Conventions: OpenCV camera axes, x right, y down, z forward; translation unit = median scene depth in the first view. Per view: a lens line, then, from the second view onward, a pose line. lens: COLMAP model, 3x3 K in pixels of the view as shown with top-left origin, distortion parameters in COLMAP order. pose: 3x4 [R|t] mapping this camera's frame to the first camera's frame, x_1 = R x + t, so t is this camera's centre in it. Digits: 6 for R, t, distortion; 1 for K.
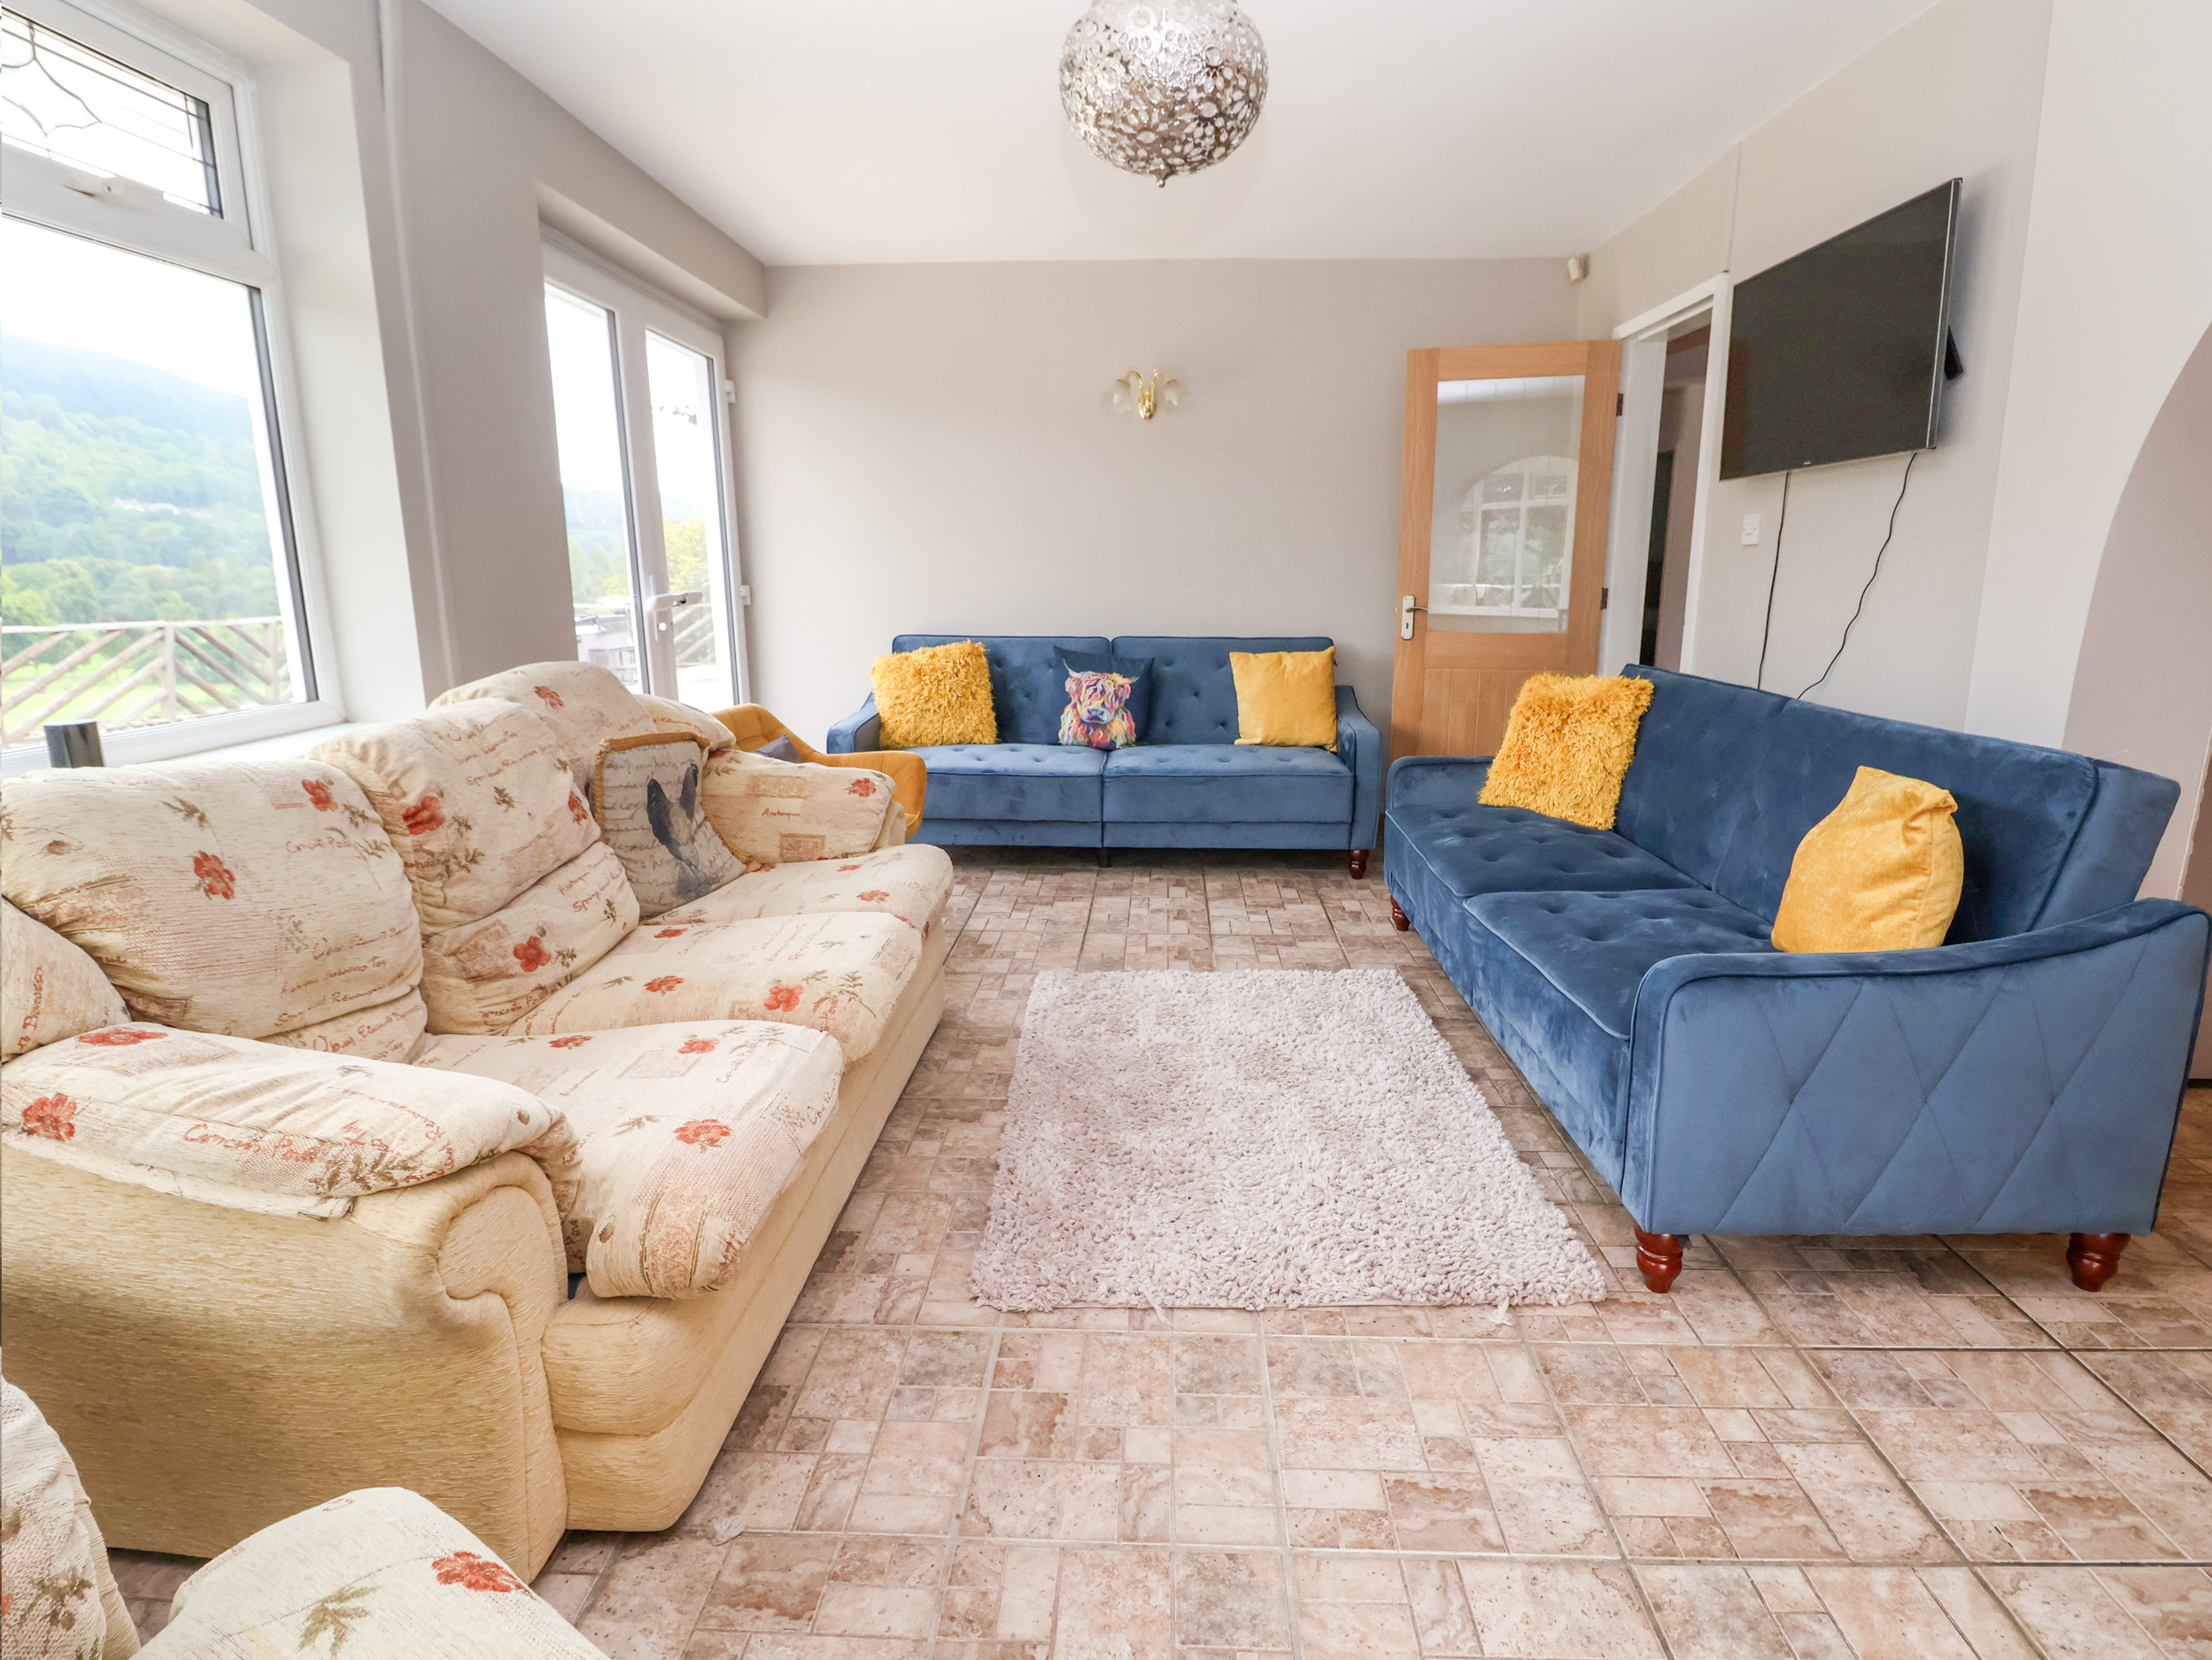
lens RADIAL K [[1152.4, 0, 1124.6], [0, 1152.4, 828.6], [0, 0, 1]] dist [-0.000911, -0.016695]
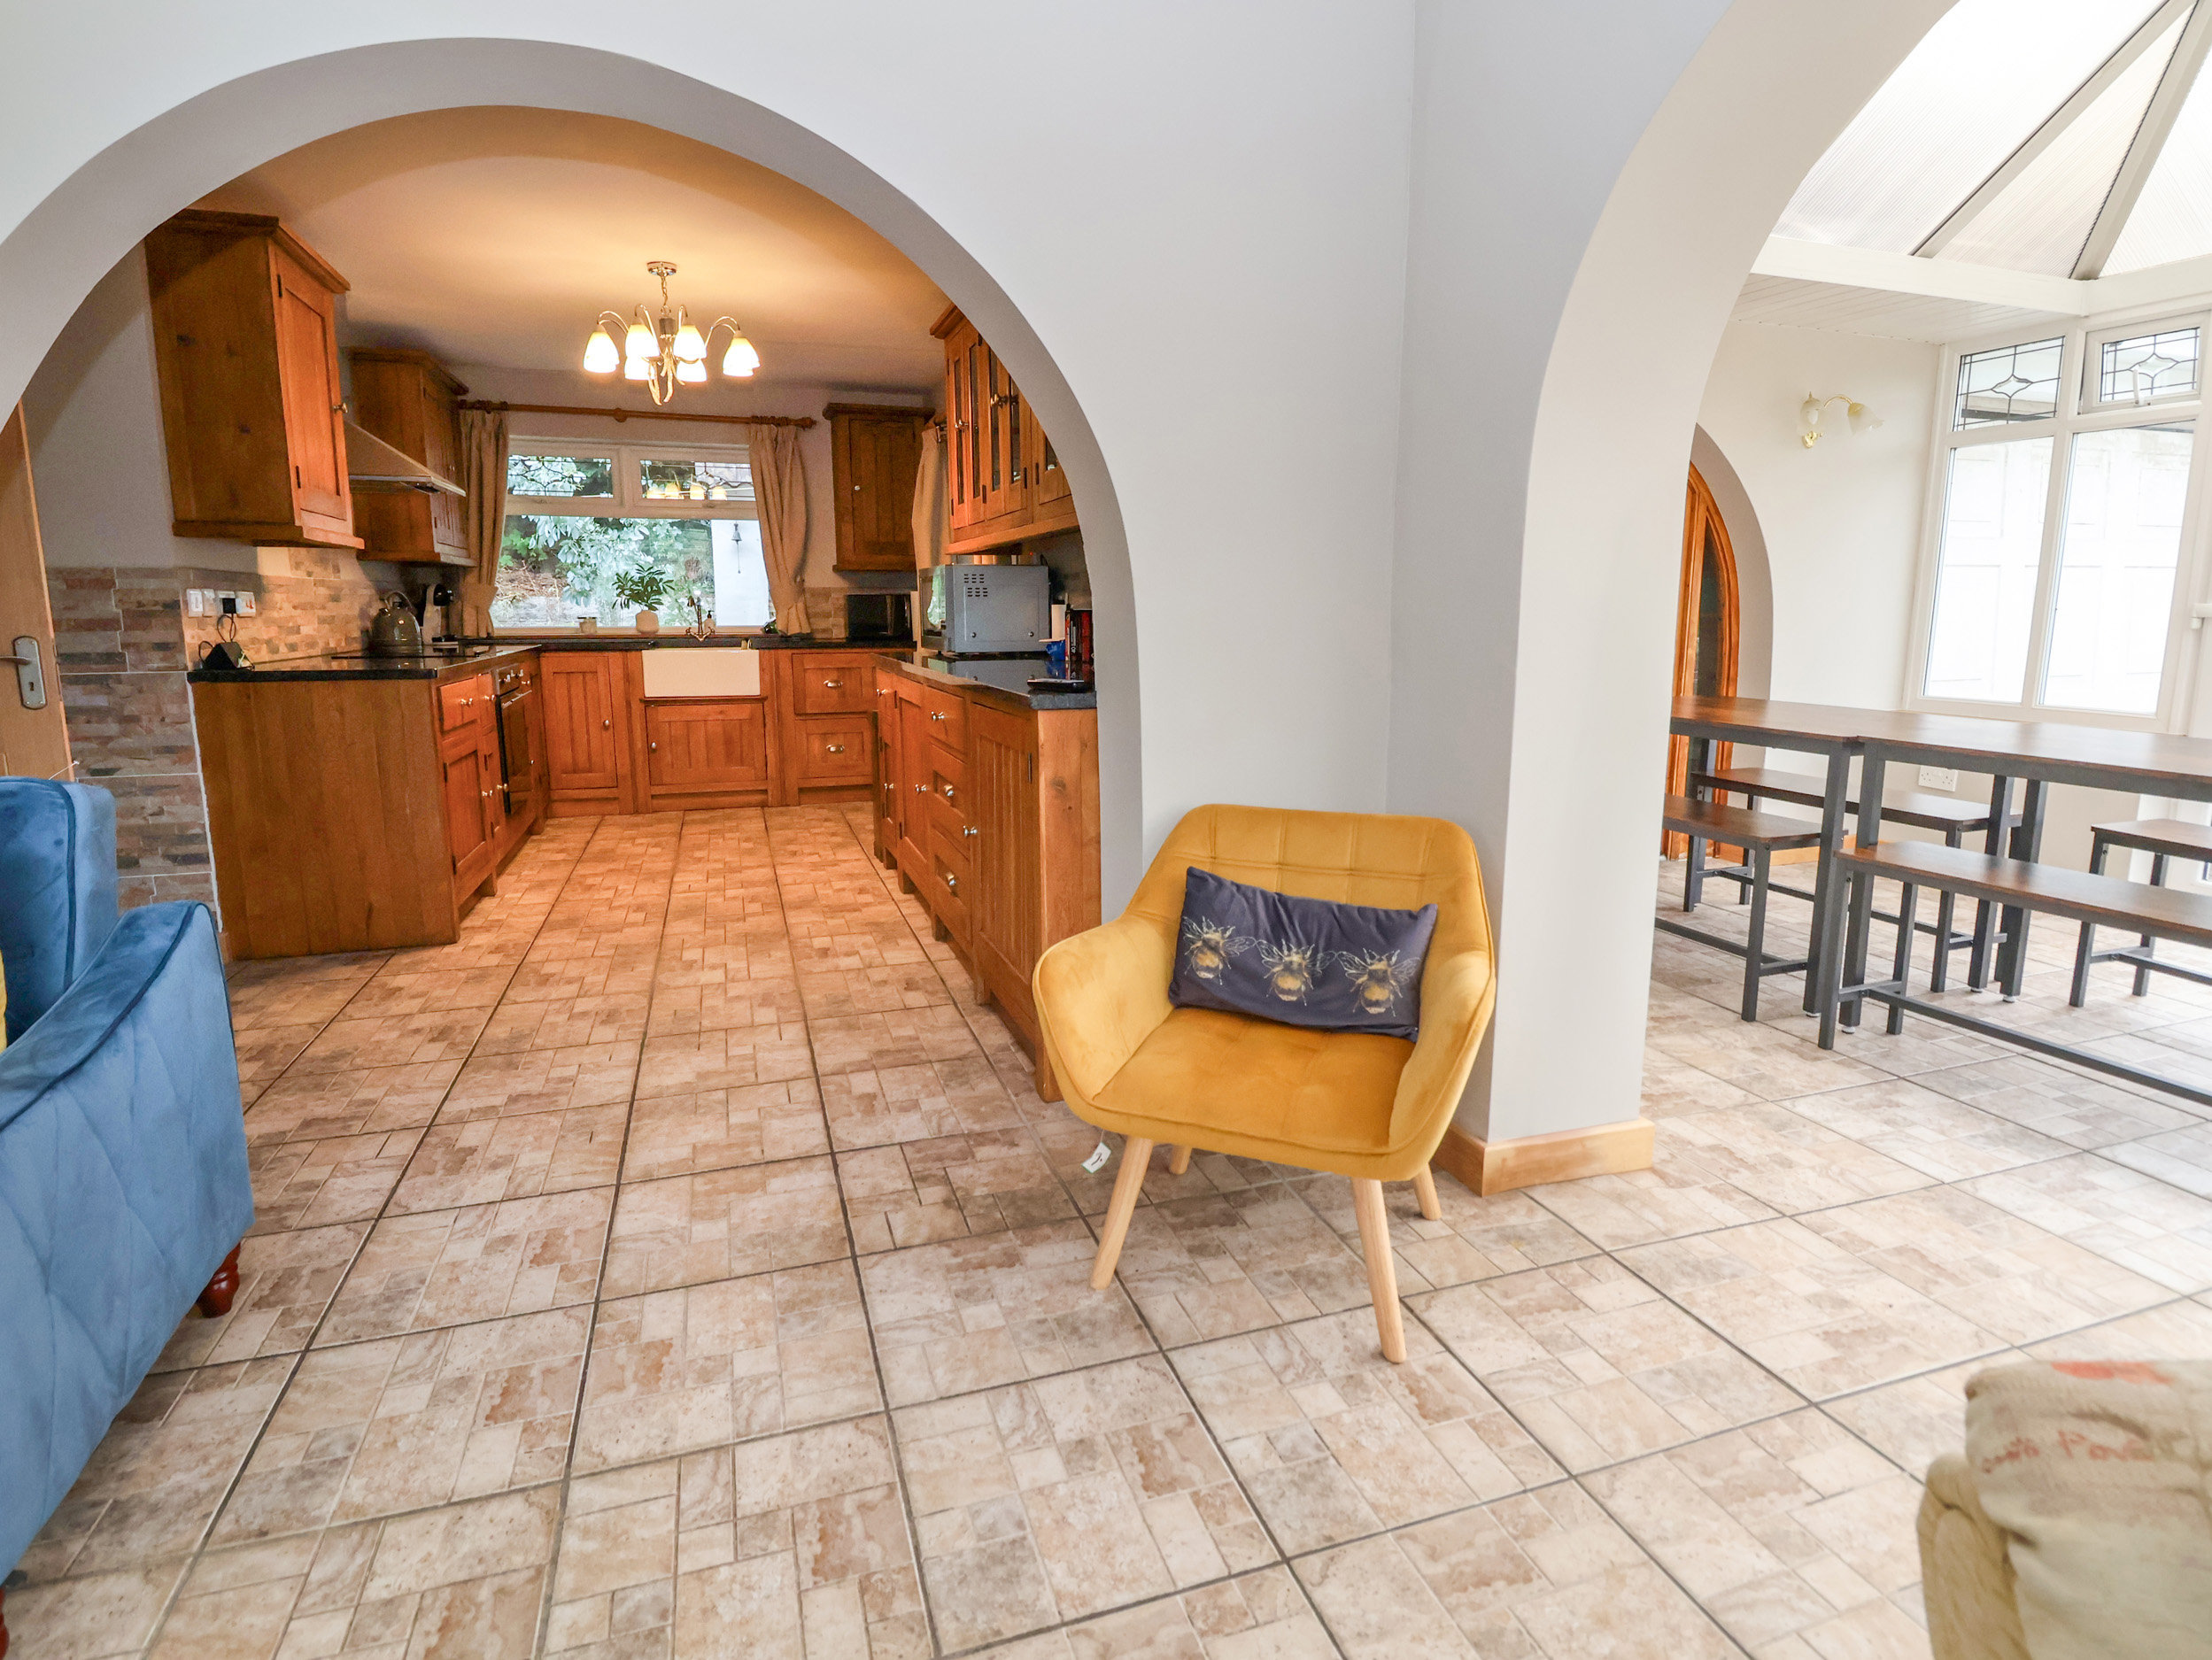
lens RADIAL K [[1169.3, 0, 1095.9], [0, 1169.3, 817.9], [0, 0, 1]] dist [0.010430, -0.018983]
pose [[-0.348635, -0.161670, 0.923210, -0.229173], [0.210016, 0.946489, 0.245055, -0.068769], [-0.913426, 0.279323, -0.296026, 0.470142]]
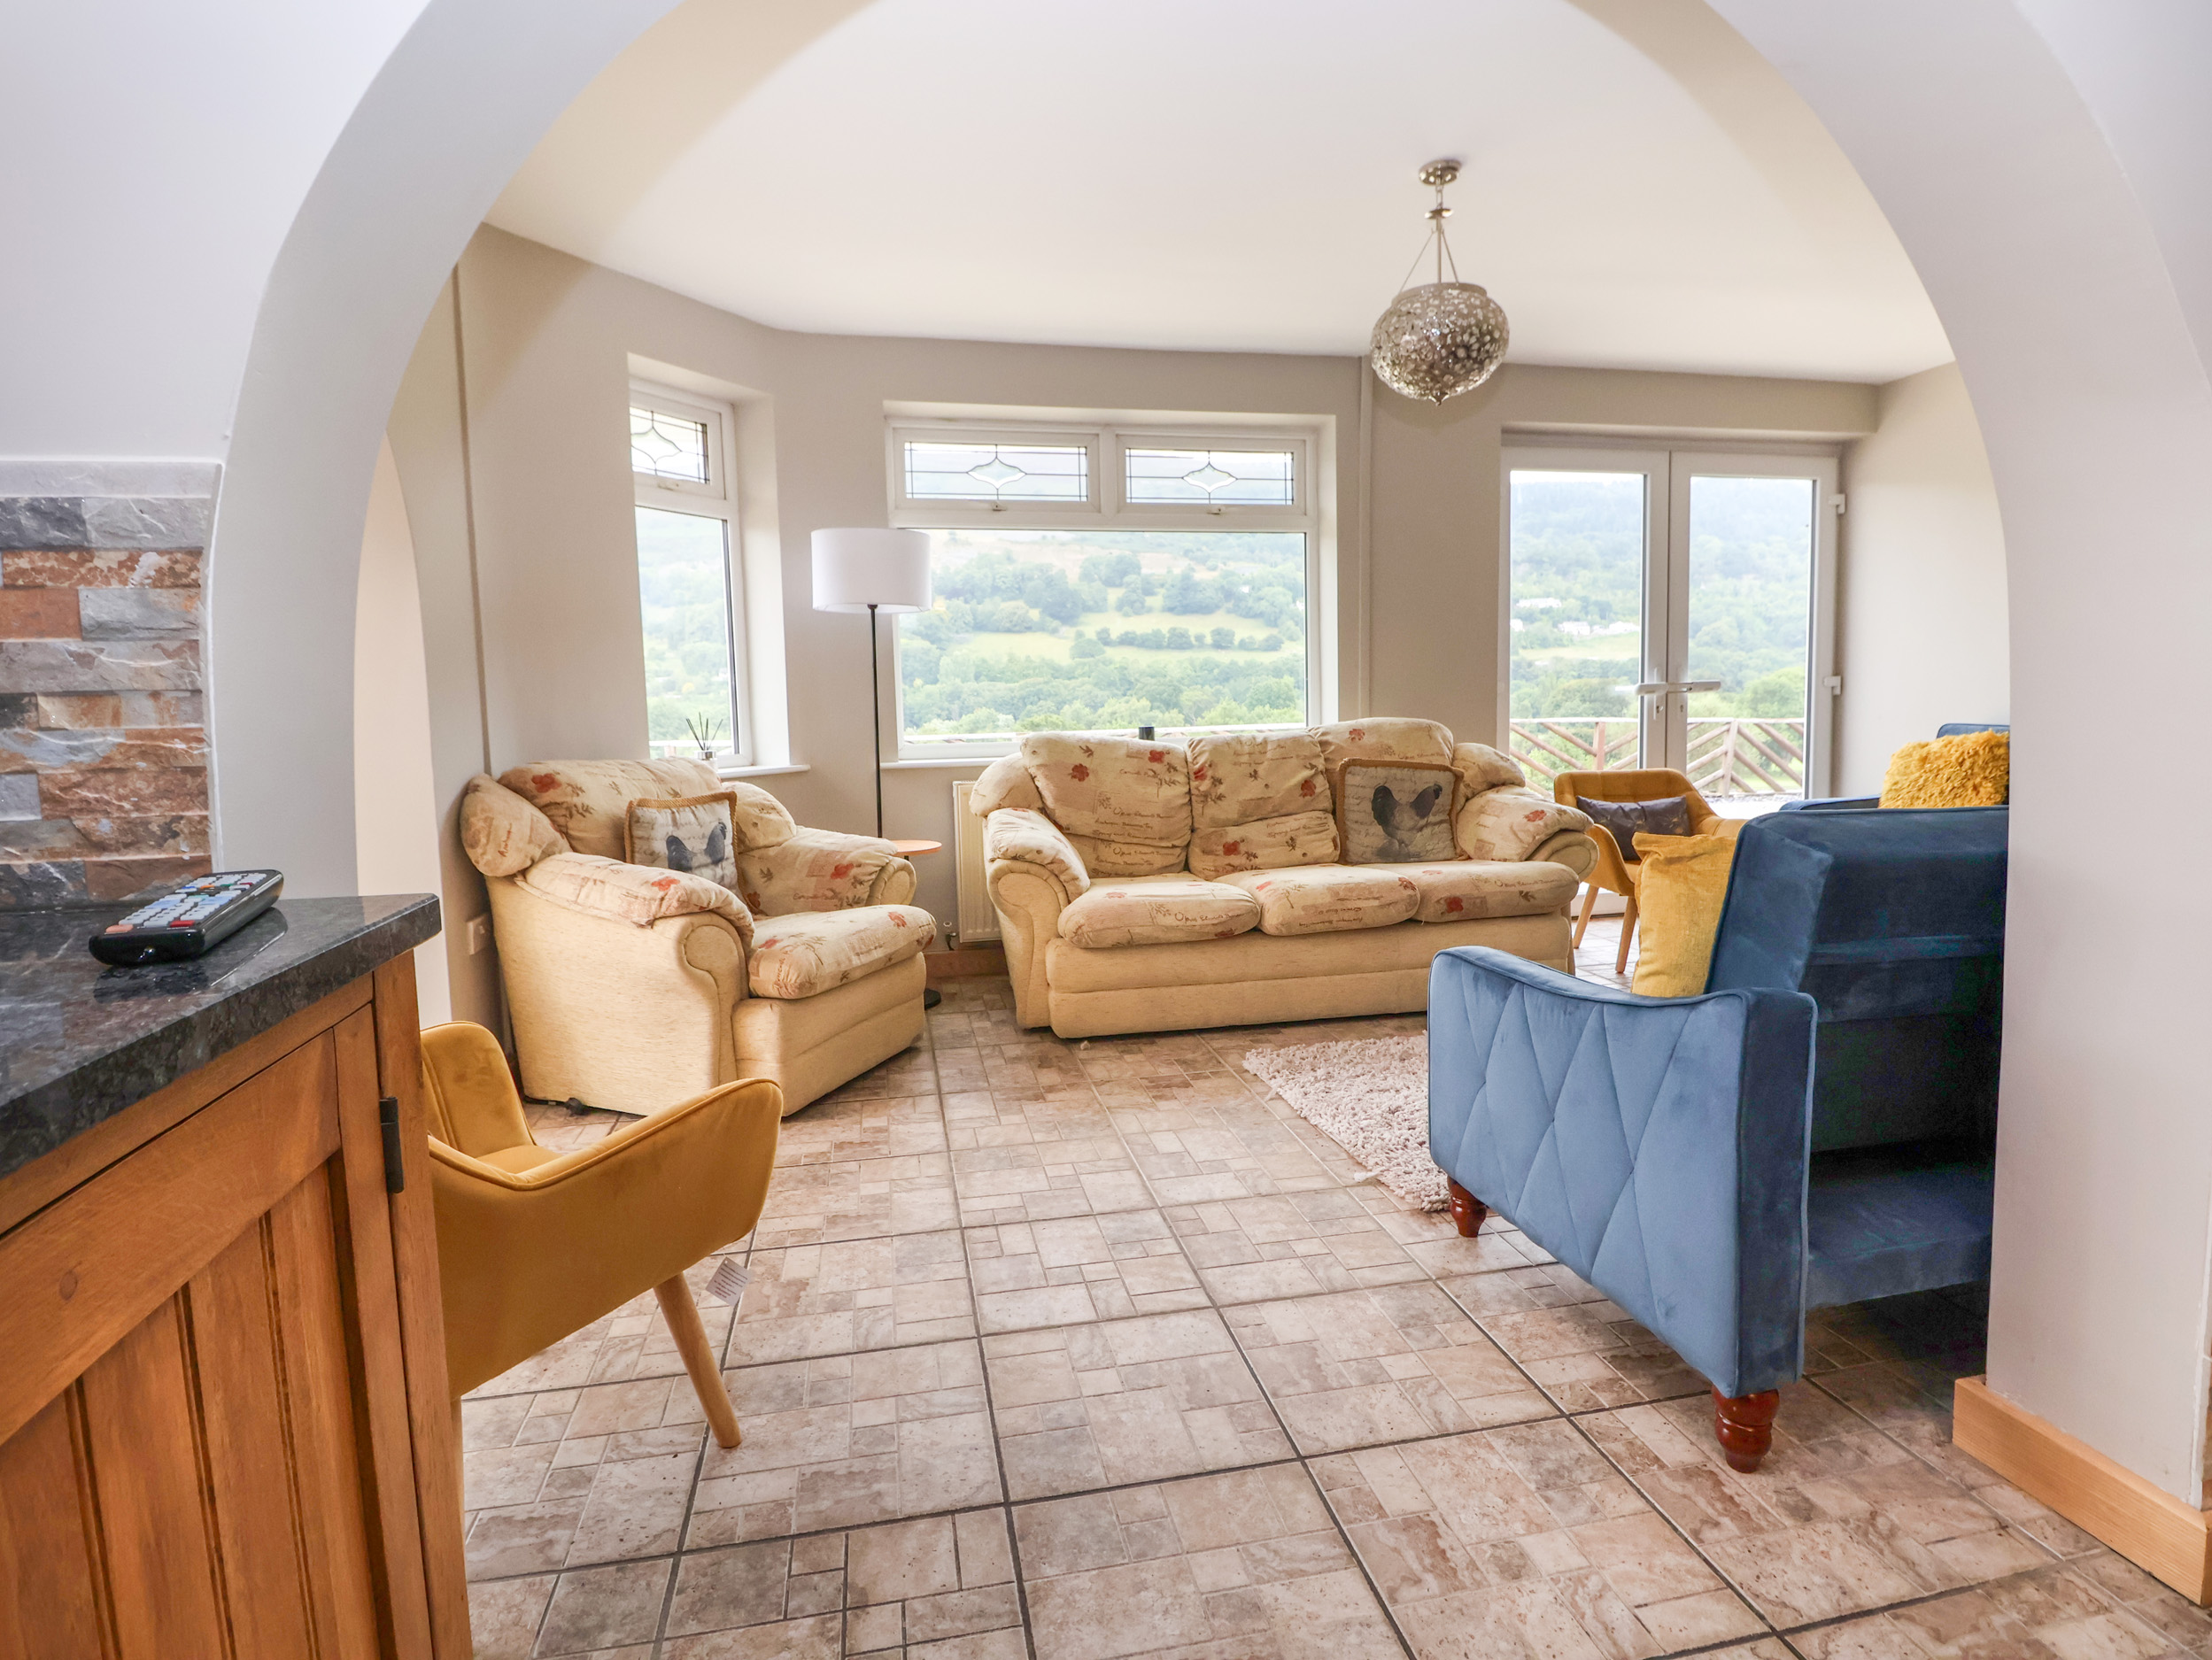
lens RADIAL K [[1144.4, 0, 1111.8], [0, 1144.4, 797.3], [0, 0, 1]] dist [0.004427, -0.018131]
pose [[0.246157, 0.080296, -0.965898, 1.390464], [-0.195698, 0.980155, 0.031608, -0.002586], [0.949268, 0.181243, 0.256986, 0.258724]]
